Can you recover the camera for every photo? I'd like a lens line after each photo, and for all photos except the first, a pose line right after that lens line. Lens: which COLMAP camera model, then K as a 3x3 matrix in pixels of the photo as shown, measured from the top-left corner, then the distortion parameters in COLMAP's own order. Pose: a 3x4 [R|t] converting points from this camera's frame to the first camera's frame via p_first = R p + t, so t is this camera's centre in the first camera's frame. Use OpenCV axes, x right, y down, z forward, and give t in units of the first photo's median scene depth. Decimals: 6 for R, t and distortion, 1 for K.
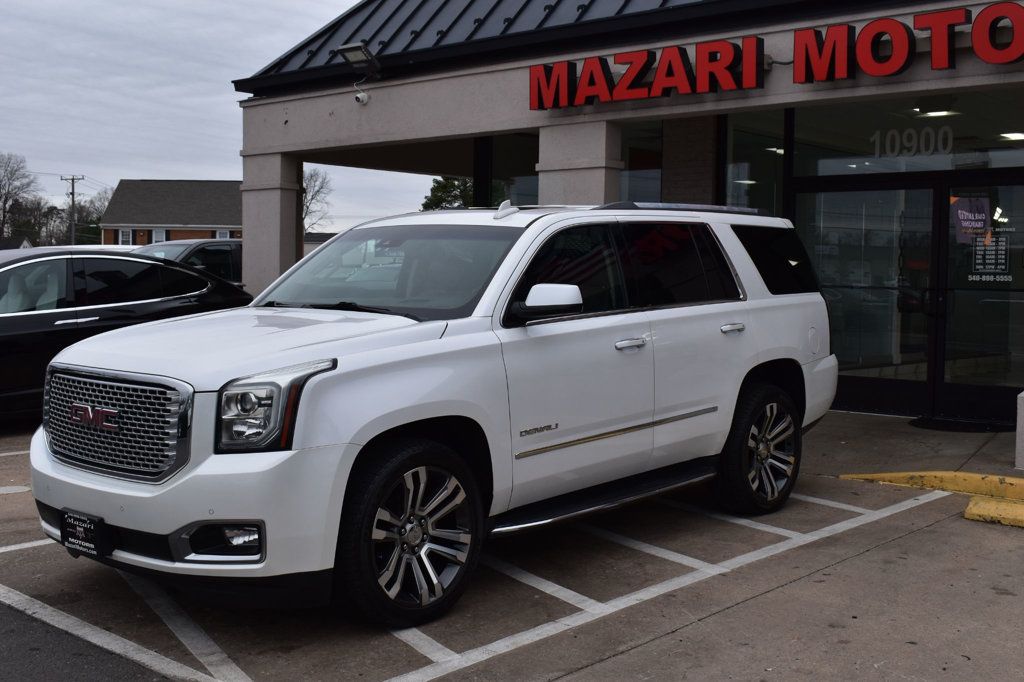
lens RADIAL K [[1226.9, 0, 515.8], [0, 1226.9, 339.0], [0, 0, 1]] dist [-0.044631, 0.000000]
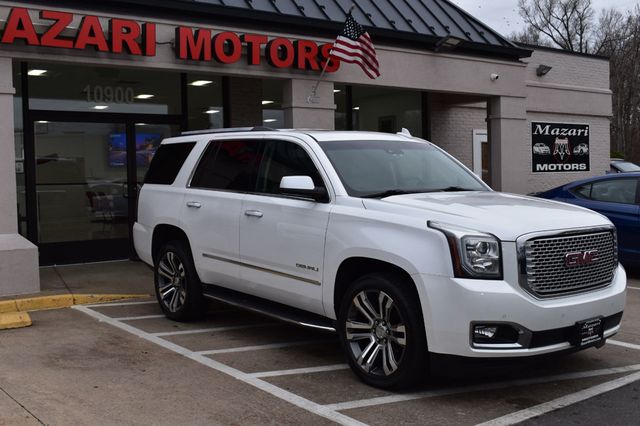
lens RADIAL K [[766.8, 0, 327.5], [0, 766.8, 214.0], [0, 0, 1]] dist [-0.044631, 0.000000]
pose [[0.169583, -0.063102, 0.983494, -0.734893], [0.073762, 0.995962, 0.051183, -0.036426], [-0.982752, 0.063864, 0.173553, 0.615106]]
